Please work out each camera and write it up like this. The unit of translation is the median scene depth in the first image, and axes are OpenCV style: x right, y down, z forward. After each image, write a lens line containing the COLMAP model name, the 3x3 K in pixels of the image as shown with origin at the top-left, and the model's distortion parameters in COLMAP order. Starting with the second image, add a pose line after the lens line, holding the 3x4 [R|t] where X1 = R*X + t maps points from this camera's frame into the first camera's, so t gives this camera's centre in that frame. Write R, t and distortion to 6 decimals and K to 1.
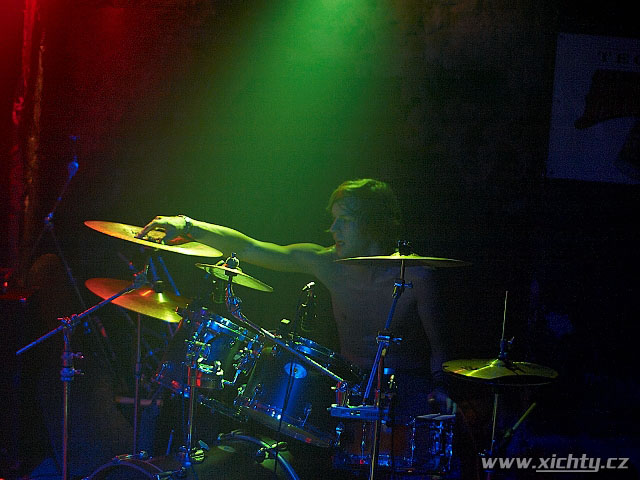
lens RADIAL K [[1132.7, 0, 320.0], [0, 1132.7, 240.0], [0, 0, 1]] dist [-0.150470, 0.013362]
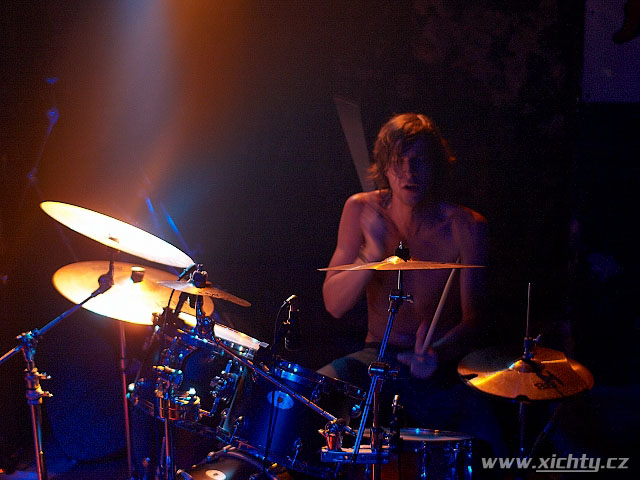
lens RADIAL K [[1132.7, 0, 320.0], [0, 1132.7, 240.0], [0, 0, 1]] dist [-0.150470, 0.013362]
pose [[0.996197, -0.060748, -0.062458, 0.066745], [0.068990, 0.987800, 0.139616, -0.117883], [0.053215, -0.143394, 0.988234, 0.171306]]
